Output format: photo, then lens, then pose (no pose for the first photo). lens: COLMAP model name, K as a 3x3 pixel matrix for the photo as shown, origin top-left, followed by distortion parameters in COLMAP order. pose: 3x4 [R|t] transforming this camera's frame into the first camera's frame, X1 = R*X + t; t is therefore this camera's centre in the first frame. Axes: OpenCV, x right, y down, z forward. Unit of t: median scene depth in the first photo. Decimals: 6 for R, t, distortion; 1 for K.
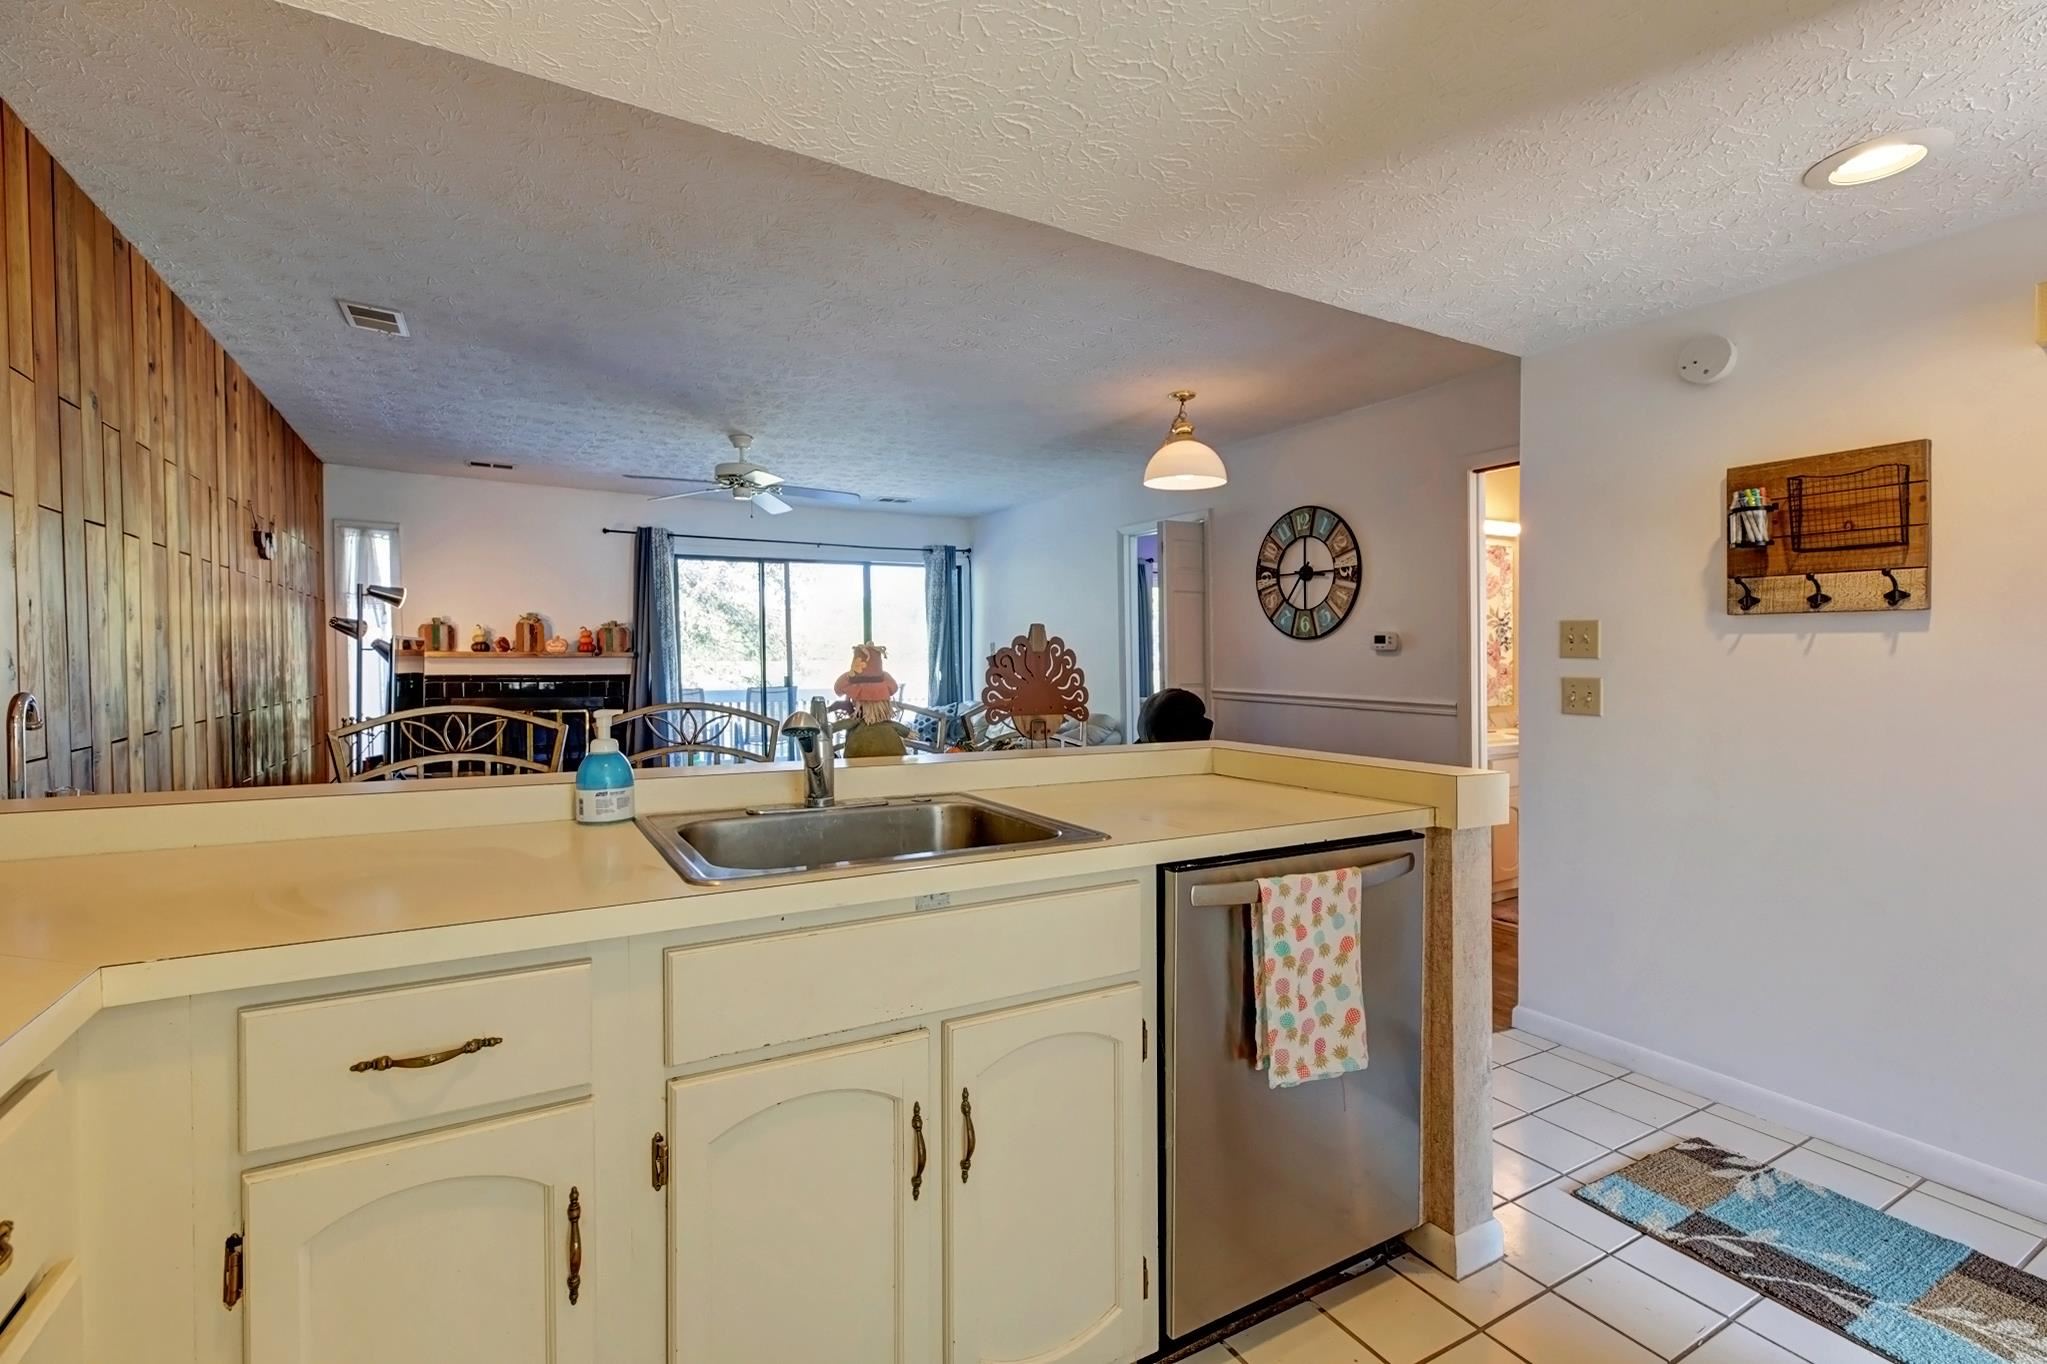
lens RADIAL K [[868.8, 0, 1095.1], [0, 868.8, 689.5], [0, 0, 1]] dist [0.001485, 0.000208]
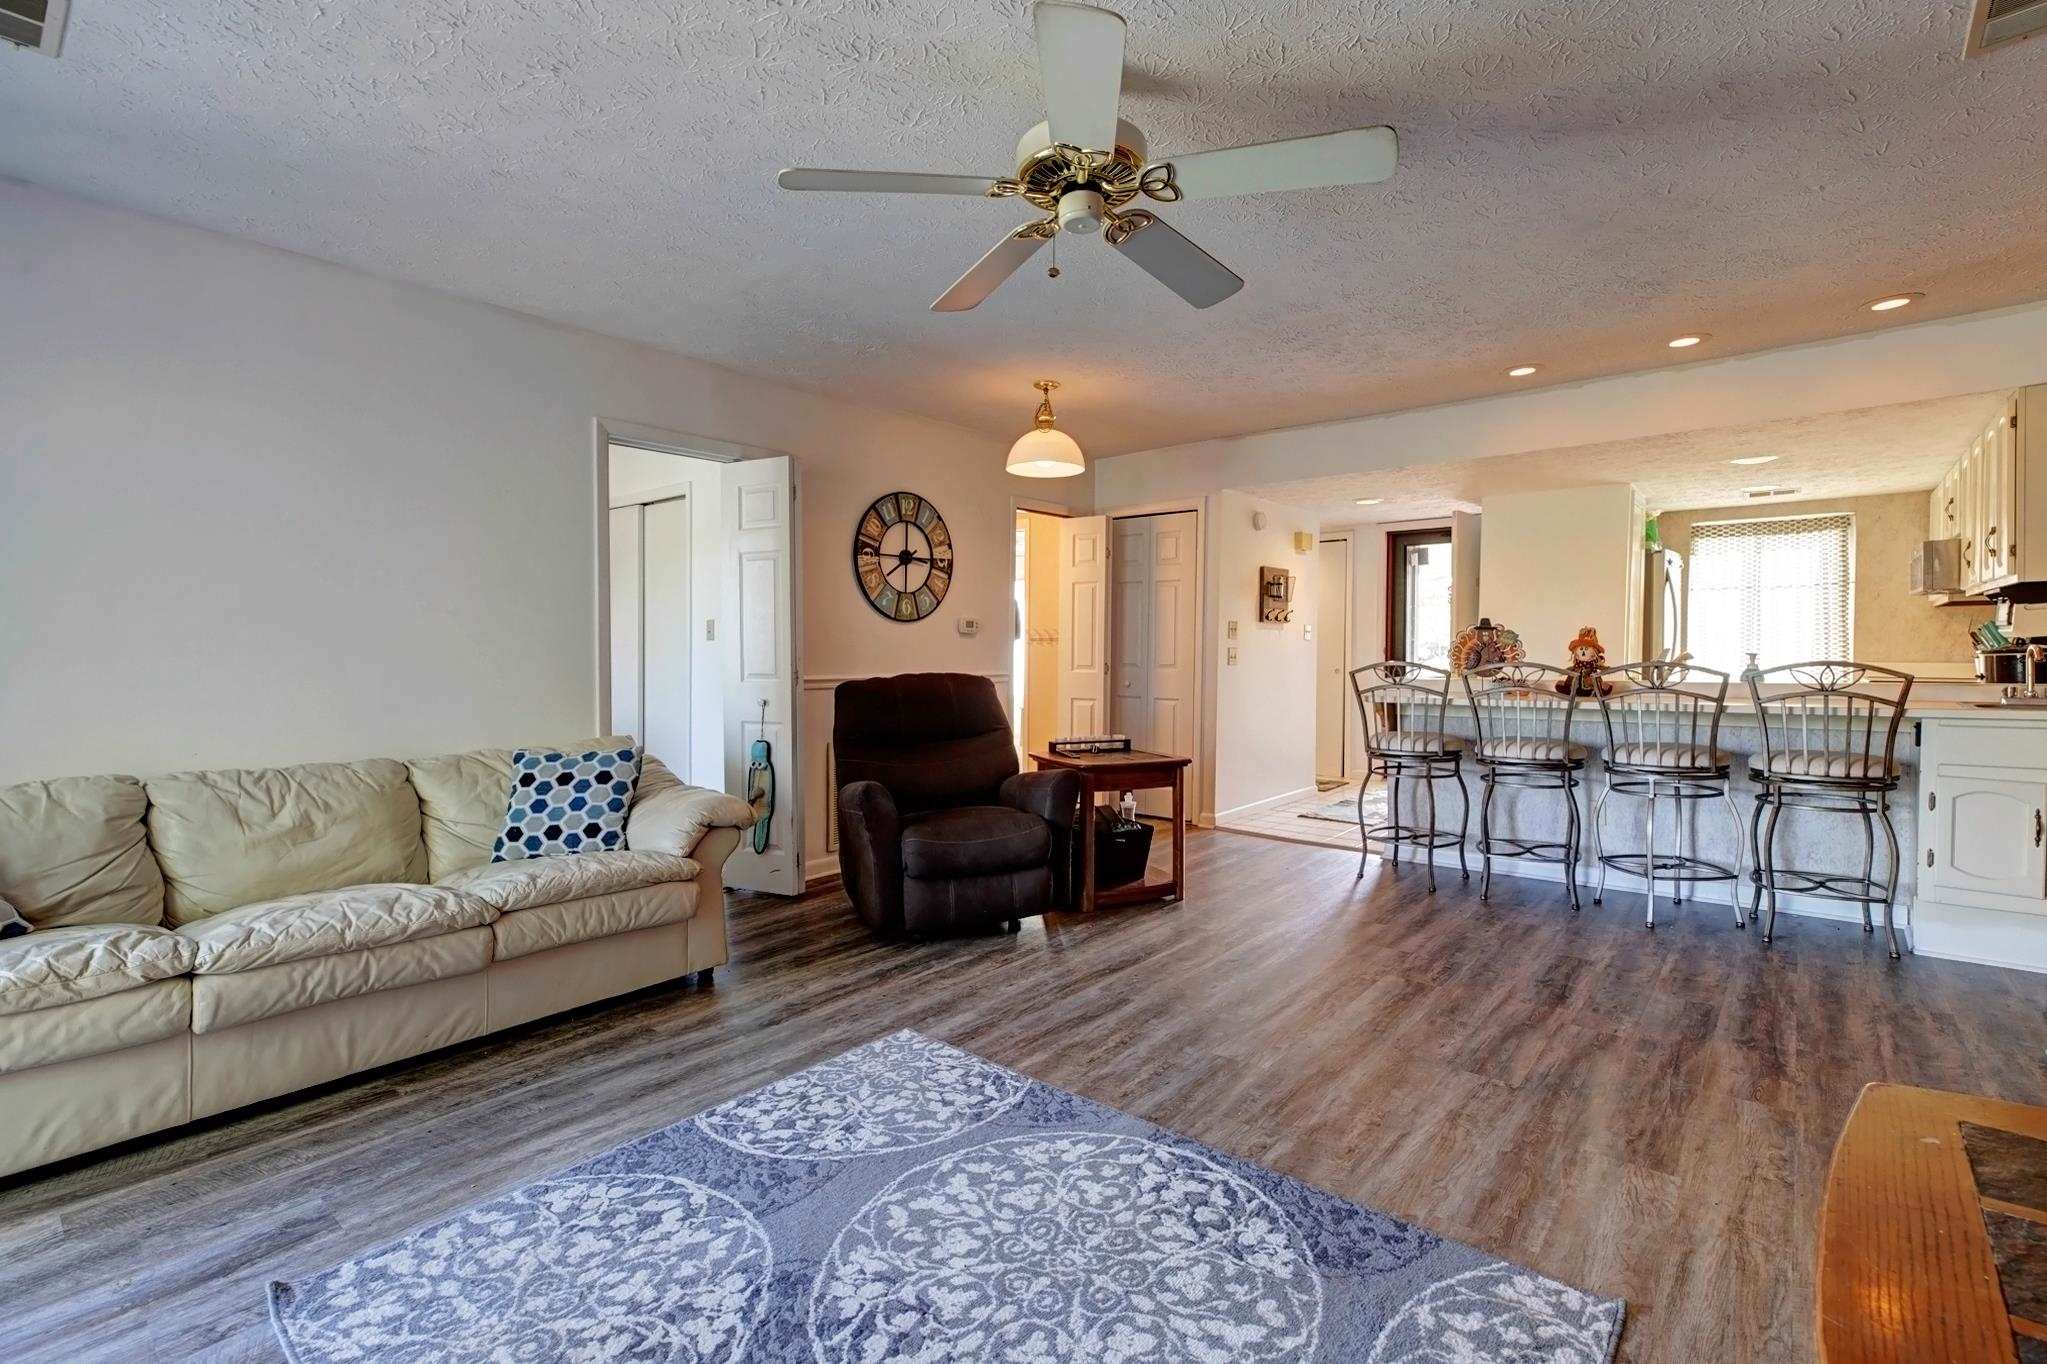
lens RADIAL K [[890.0, 0, 991.6], [0, 890.0, 674.6], [0, 0, 1]] dist [0.004873, -0.000218]
pose [[-0.224203, -0.030541, 0.974064, -0.691036], [0.041169, 0.998320, 0.040778, -0.031134], [-0.973672, 0.049243, -0.222569, 0.992643]]
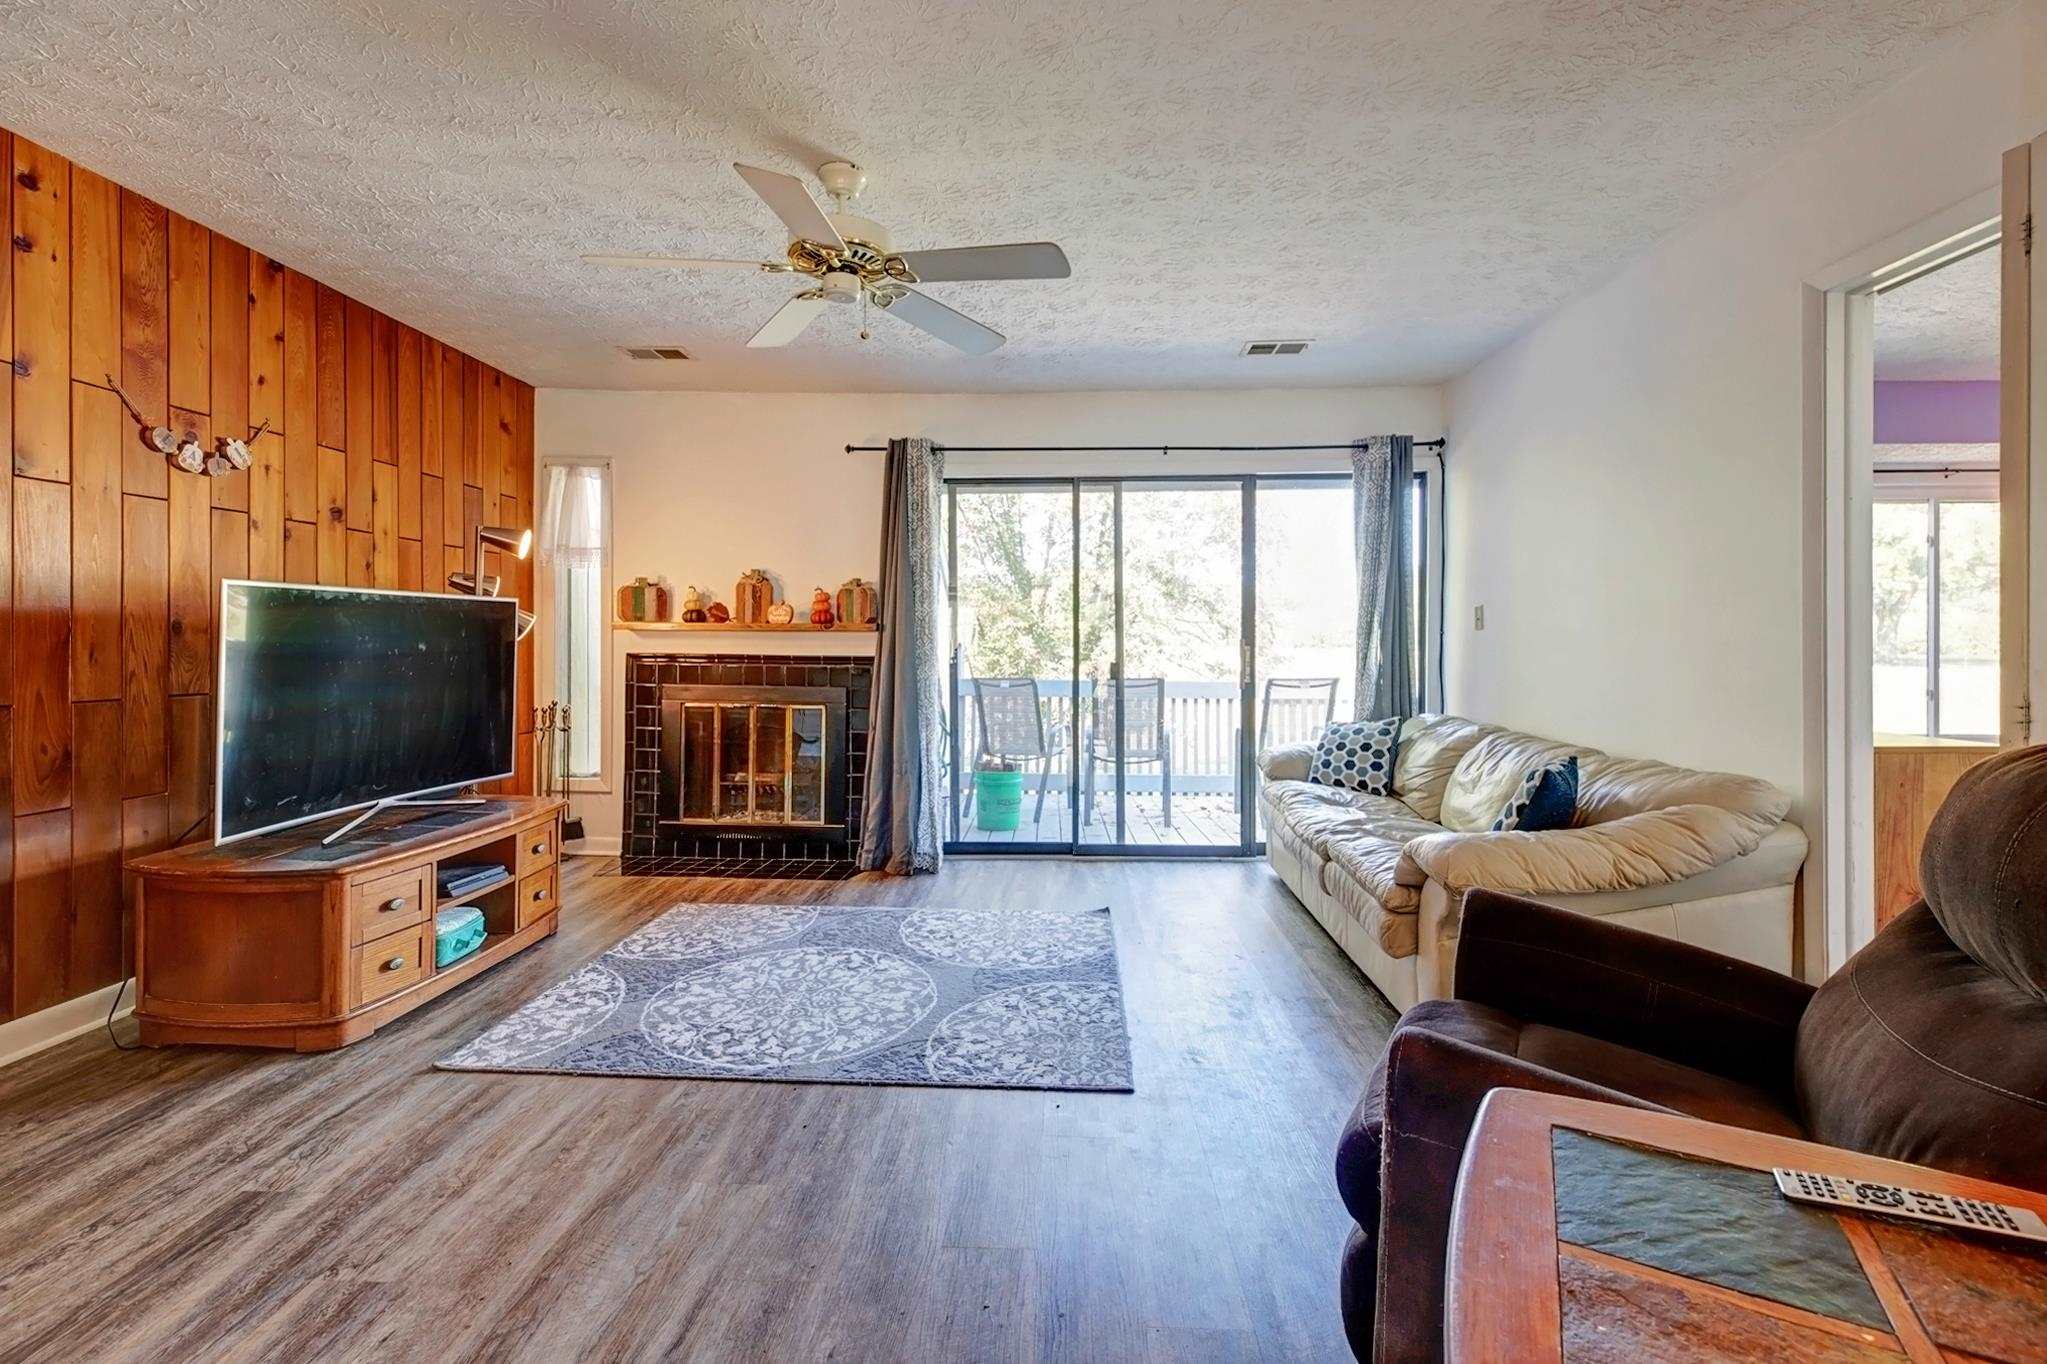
lens RADIAL K [[920.9, 0, 1067.3], [0, 920.9, 649.9], [0, 0, 1]] dist [0.003844, -0.000145]
pose [[0.825969, 0.009079, -0.563642, -0.012696], [-0.026097, 0.999414, -0.022144, -0.012791], [0.563111, 0.033000, 0.825722, 0.572238]]
